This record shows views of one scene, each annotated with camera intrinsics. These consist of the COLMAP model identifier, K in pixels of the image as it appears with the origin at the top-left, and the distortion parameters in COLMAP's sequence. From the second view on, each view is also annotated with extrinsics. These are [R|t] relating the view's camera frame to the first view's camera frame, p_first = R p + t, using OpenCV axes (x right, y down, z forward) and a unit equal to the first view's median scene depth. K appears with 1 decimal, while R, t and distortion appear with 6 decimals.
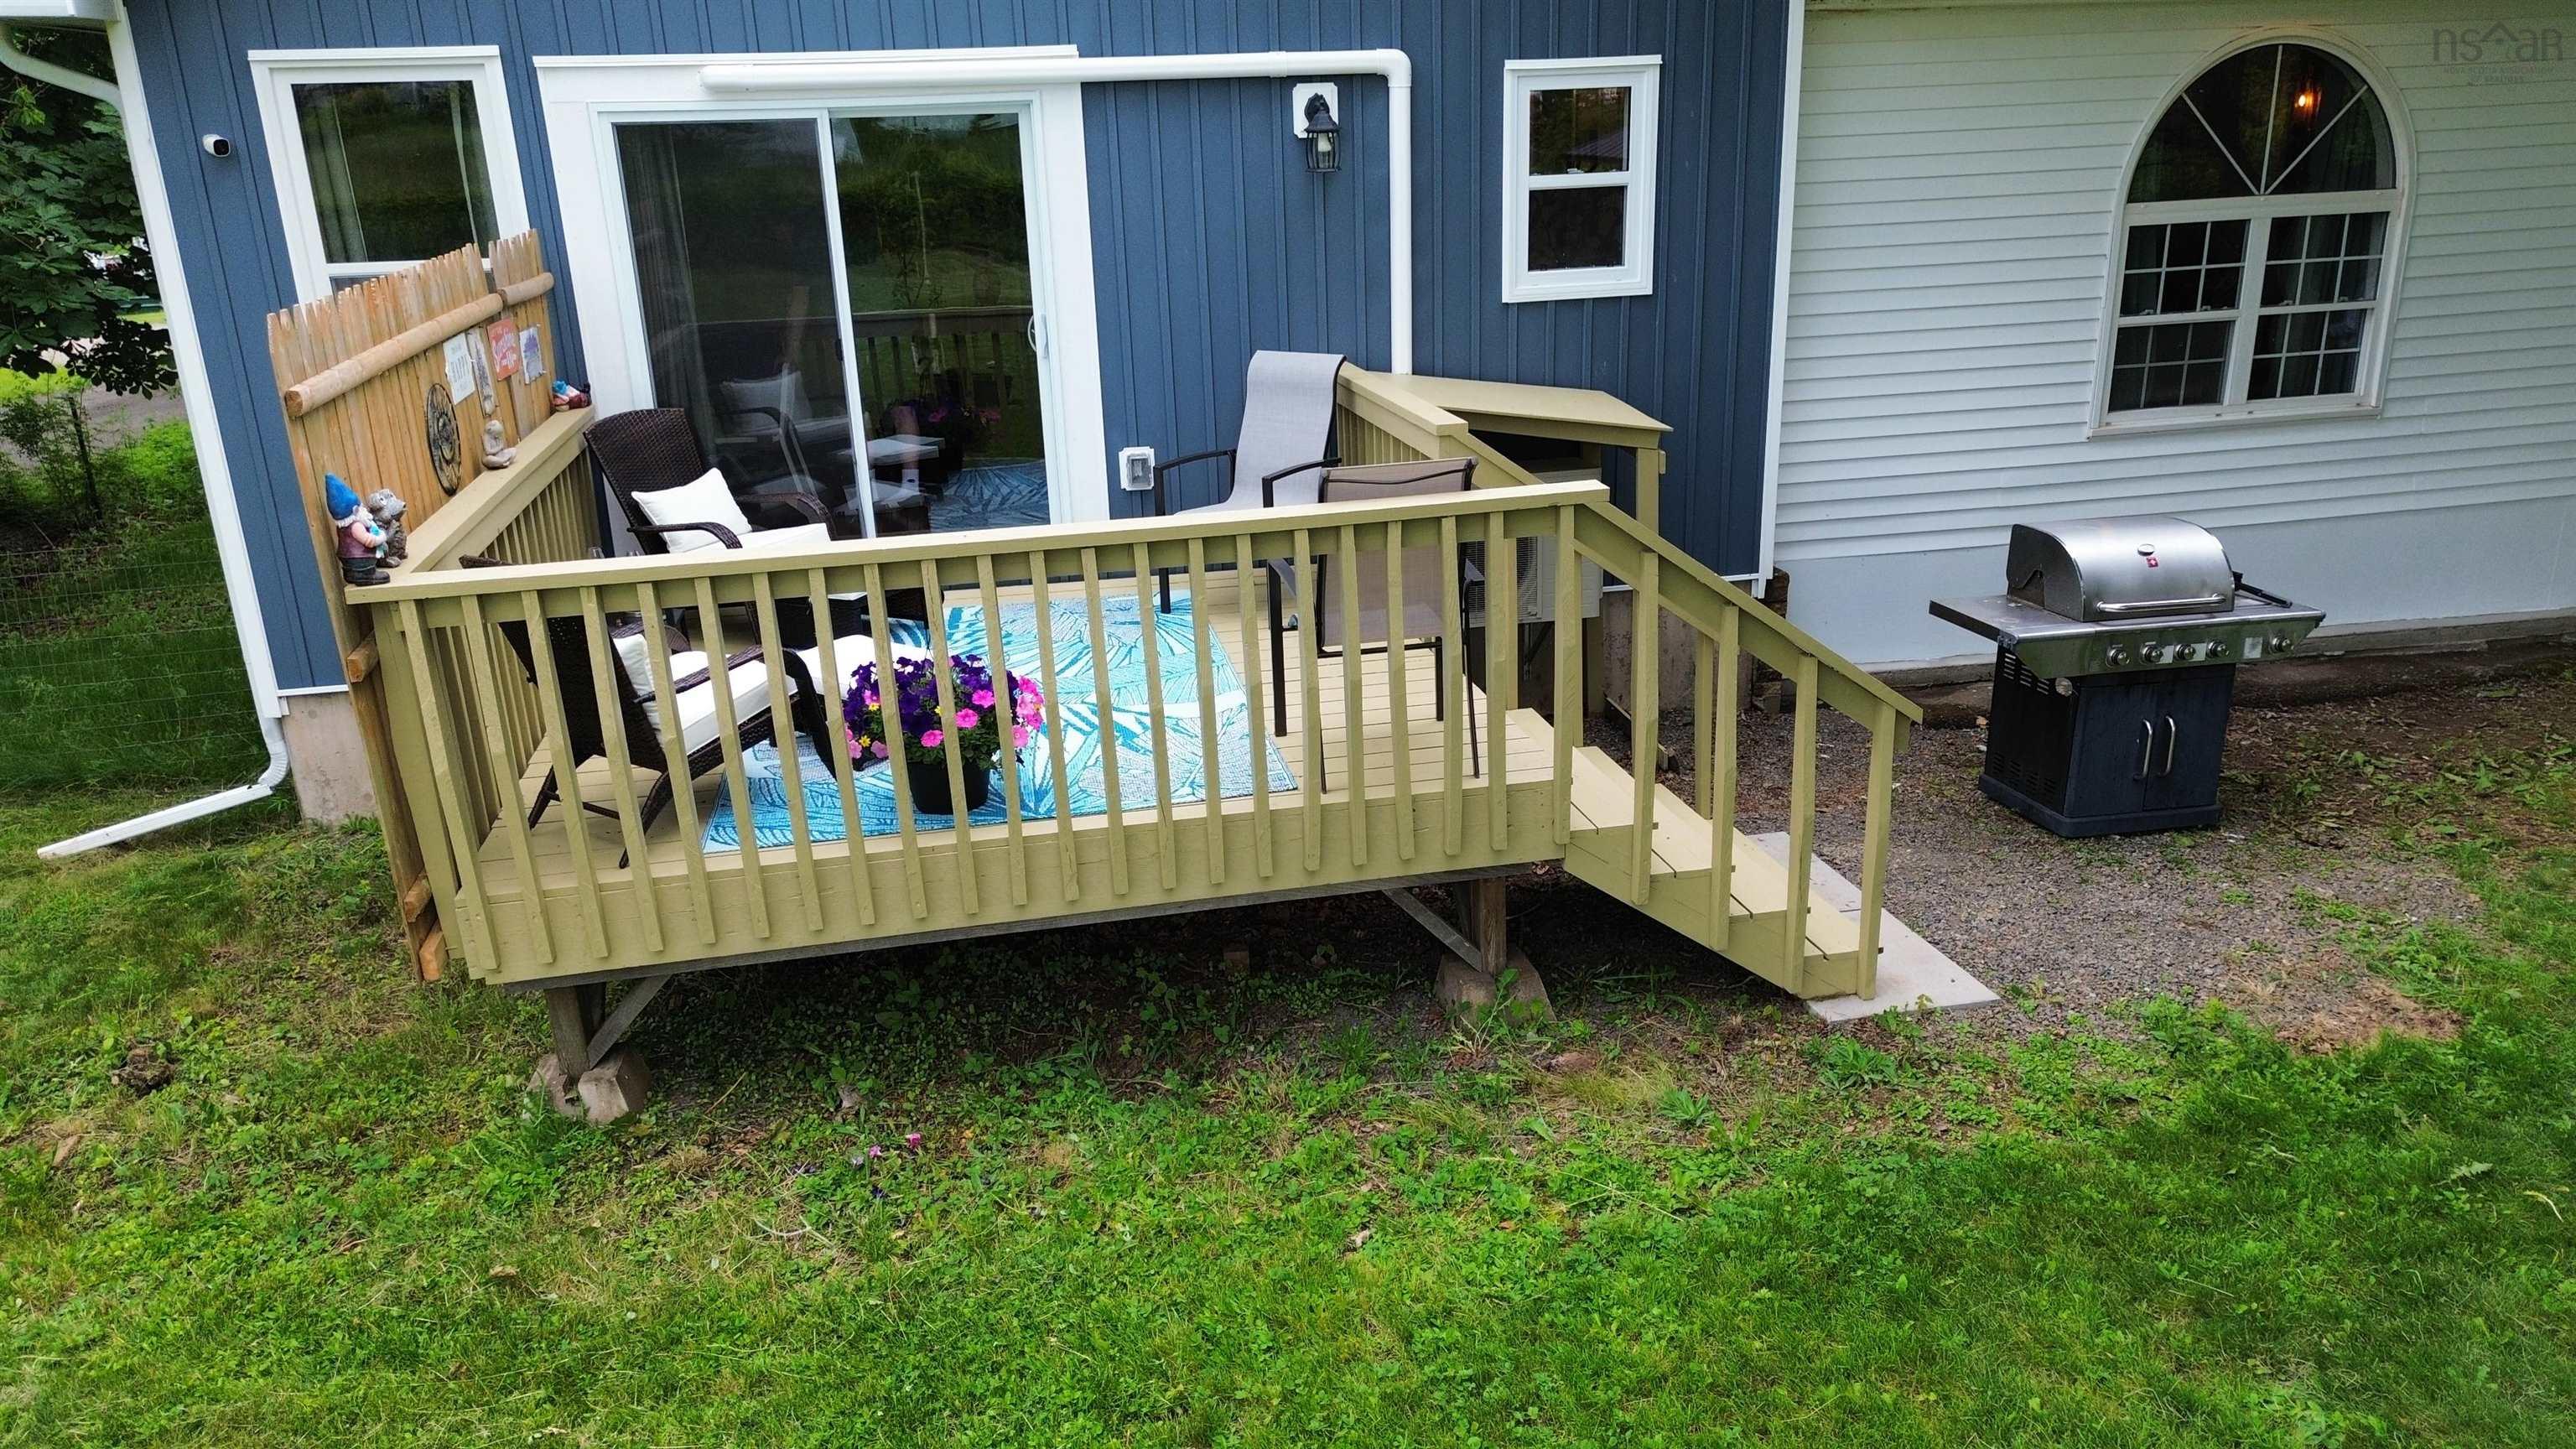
lens RADIAL K [[1823.2, 0, 1288.0], [0, 1823.2, 724.5], [0, 0, 1]] dist [0.090019, -0.091500]
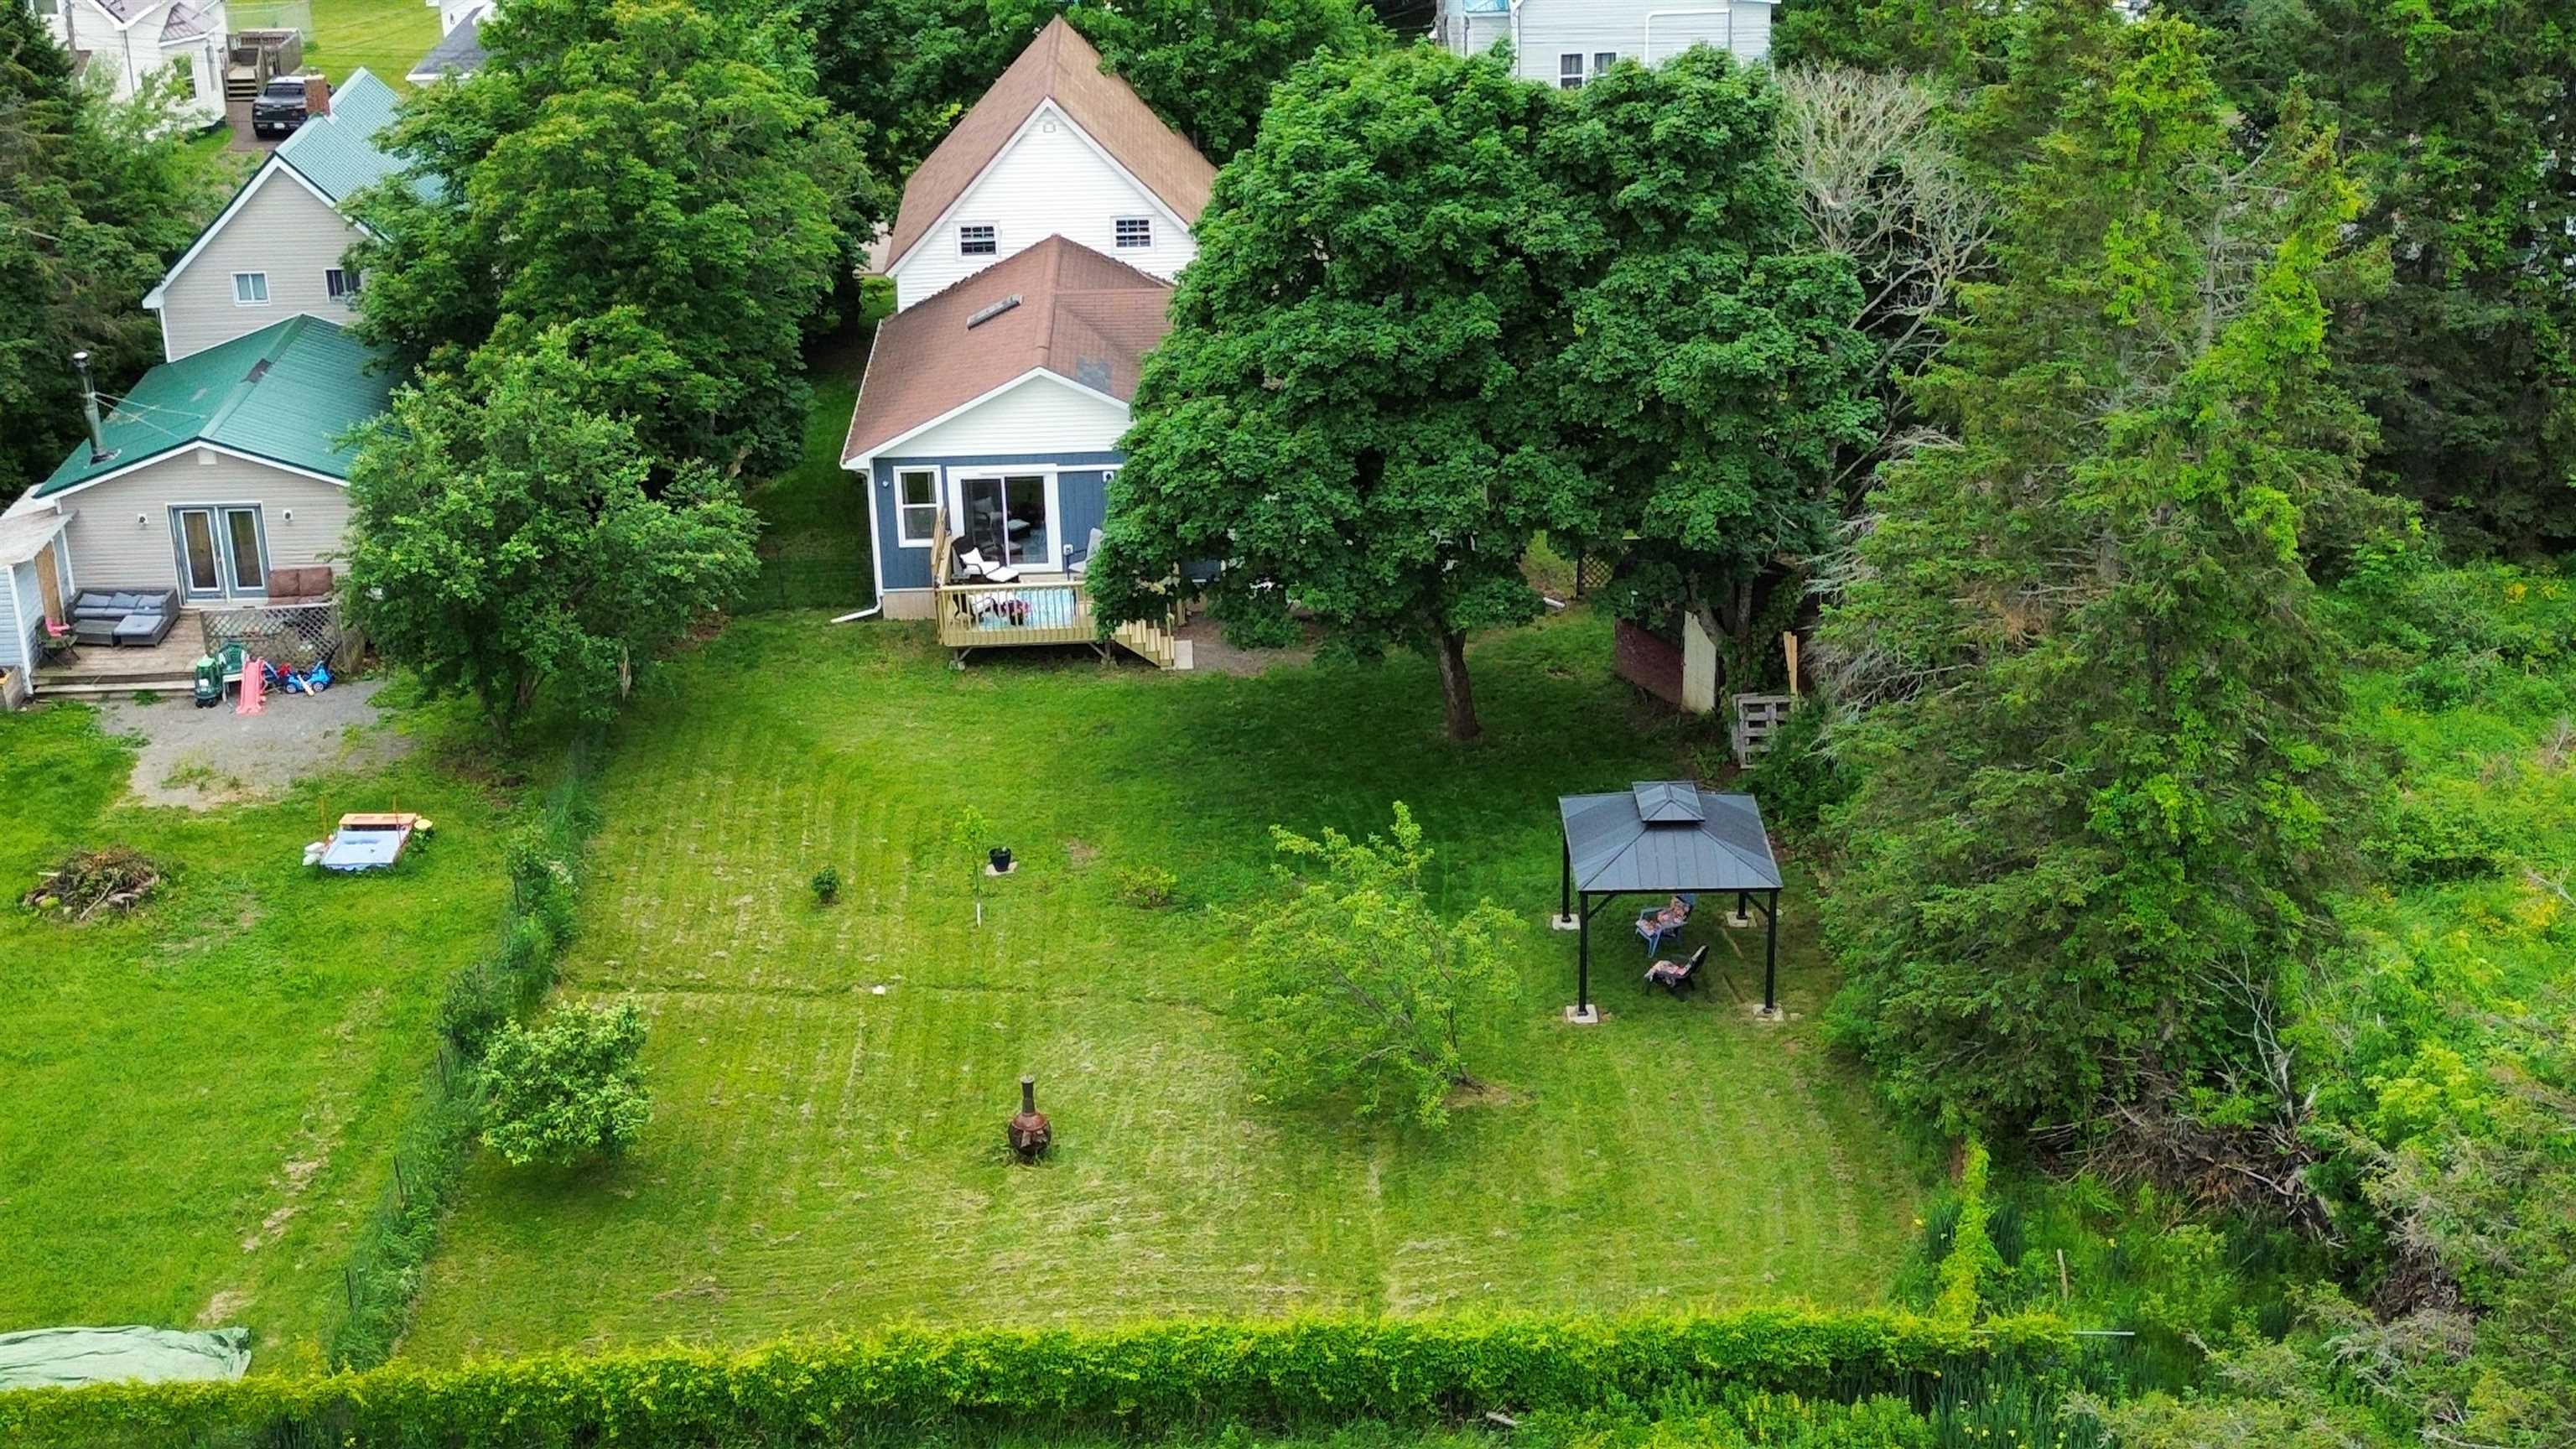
lens RADIAL K [[3625.1, 0, 1280.6], [0, 3625.1, 739.2], [0, 0, 1]] dist [0.191919, -0.499279]
pose [[0.985731, 0.067092, -0.154381, 1.929715], [-0.056043, 0.995619, 0.074845, -0.395313], [0.158727, -0.065125, 0.985172, -8.090254]]
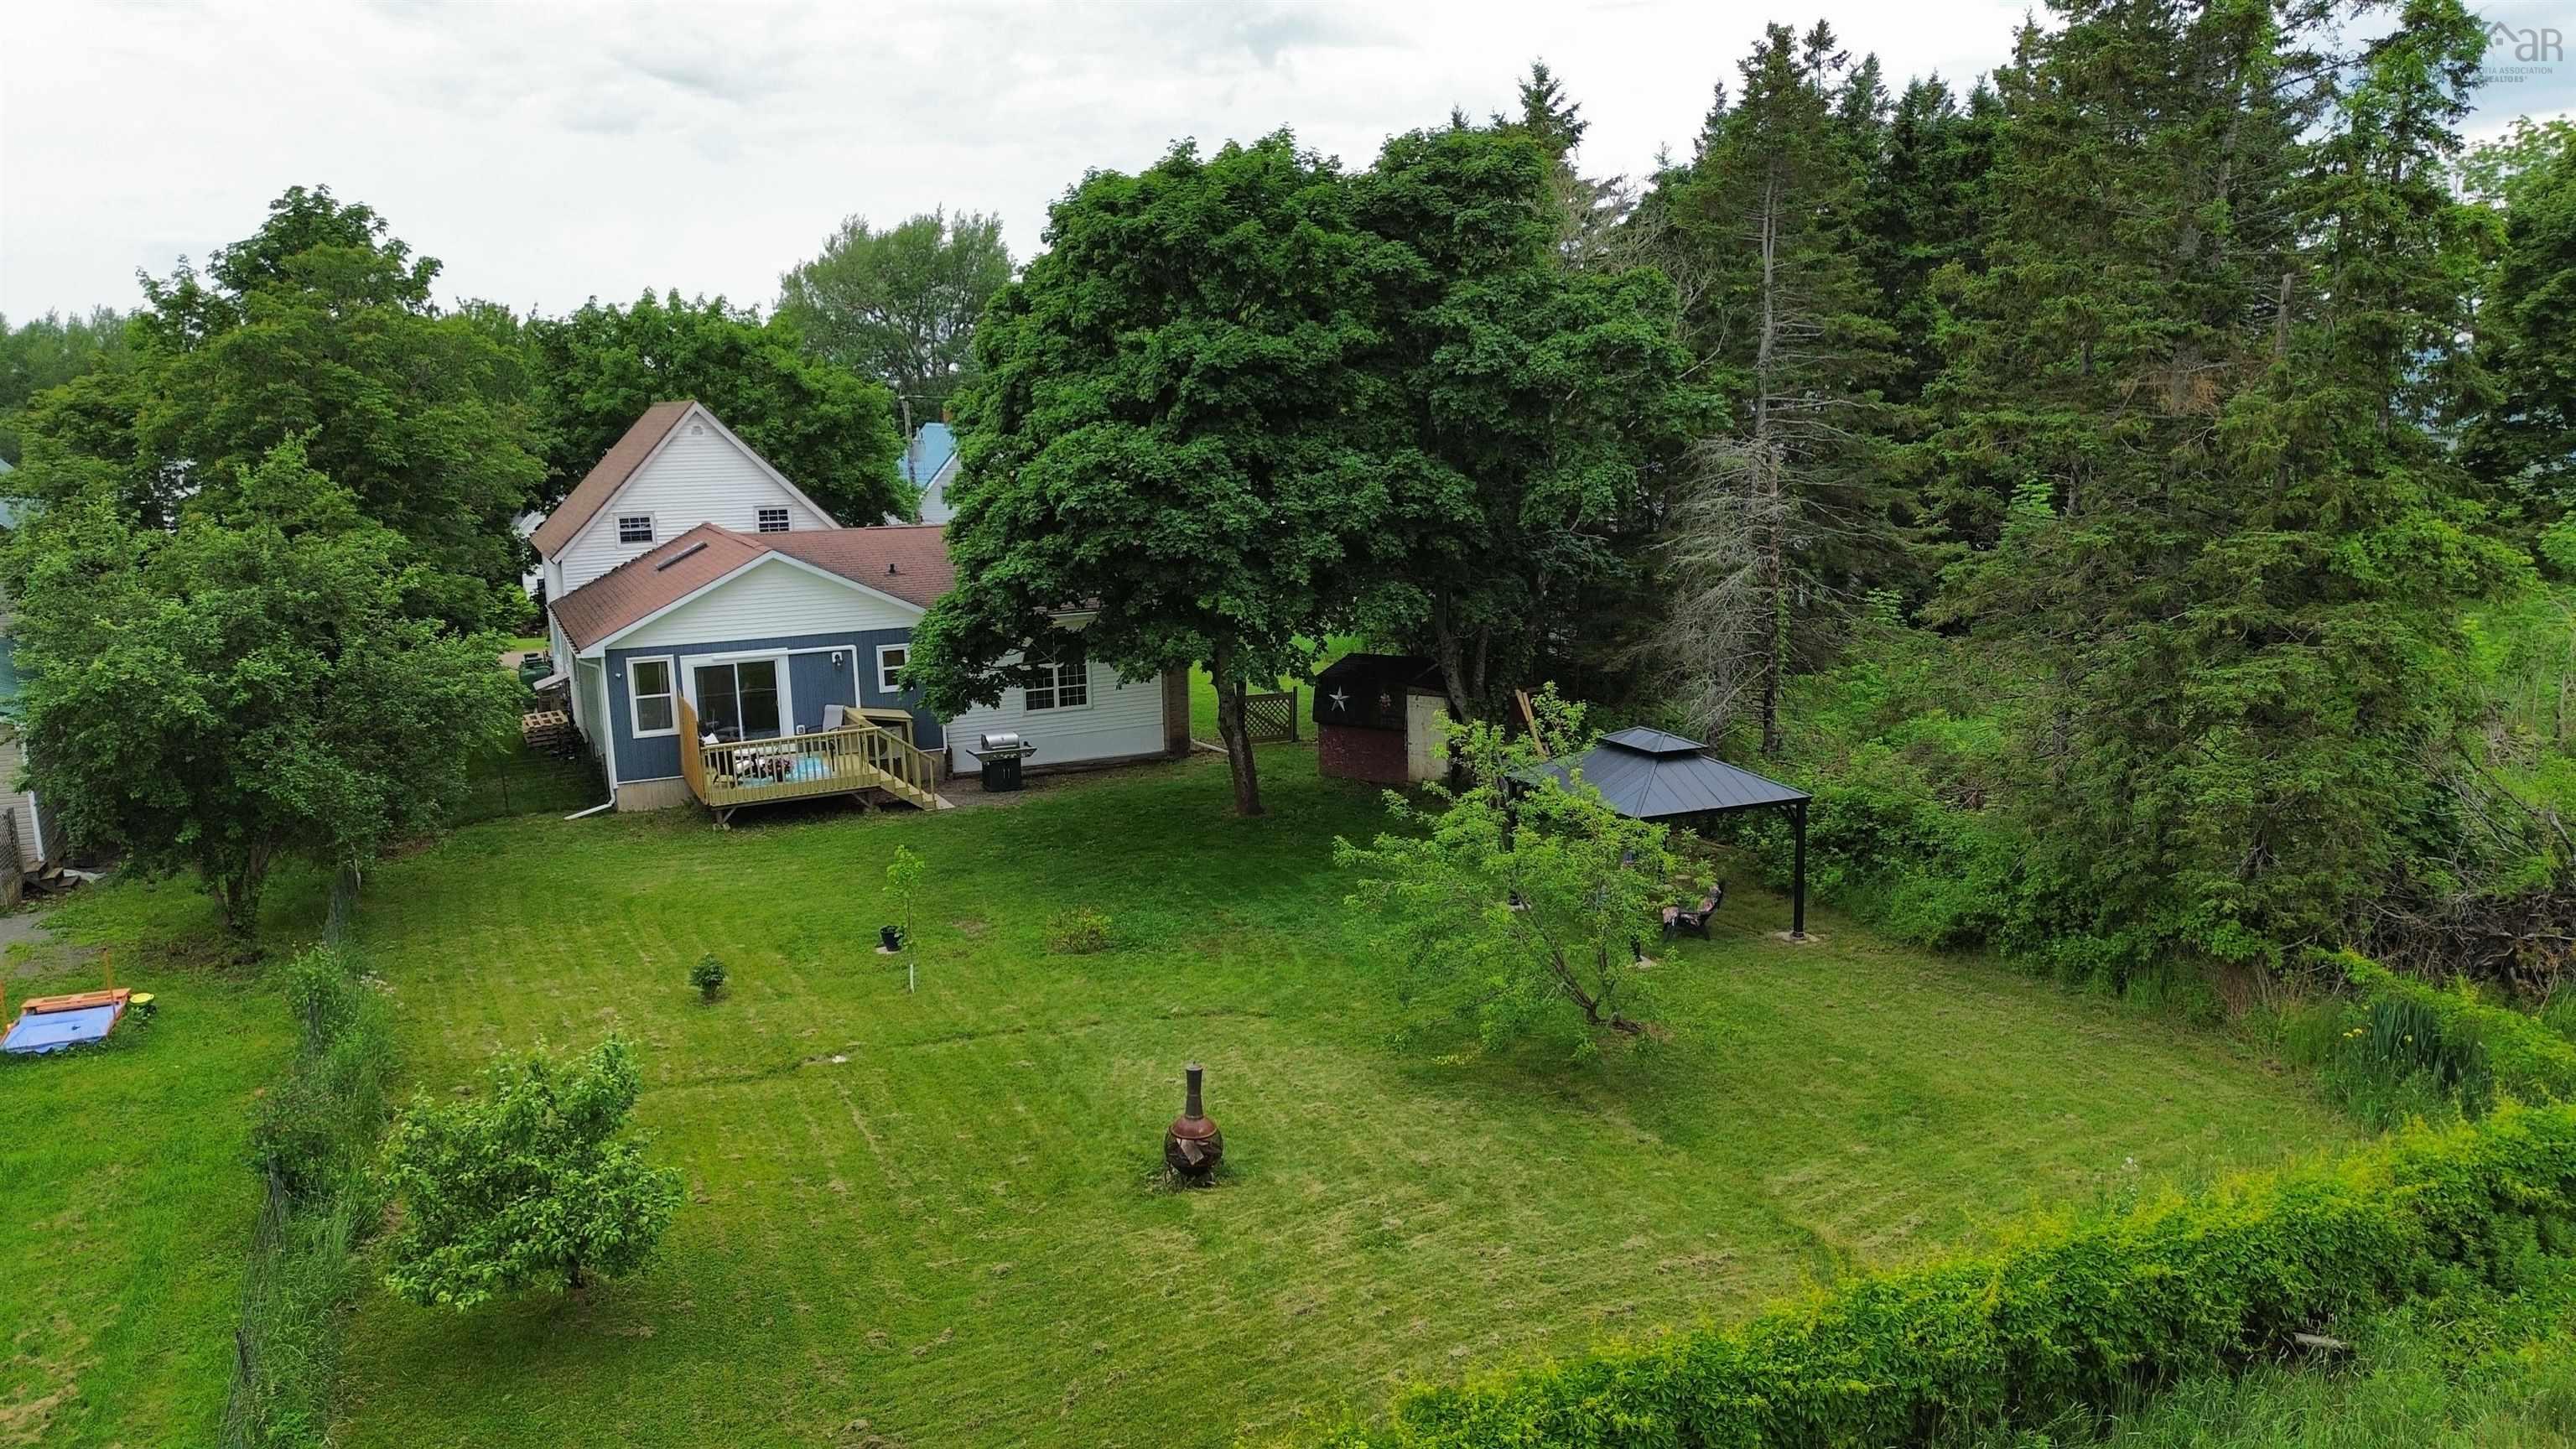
lens RADIAL K [[1823.2, 0, 1288.0], [0, 1823.2, 724.5], [0, 0, 1]] dist [0.090019, -0.091500]
pose [[0.972087, -0.037409, 0.231619, 0.046970], [0.071584, 0.987425, -0.140952, 0.650721], [-0.223433, 0.153598, 0.962541, -4.138543]]
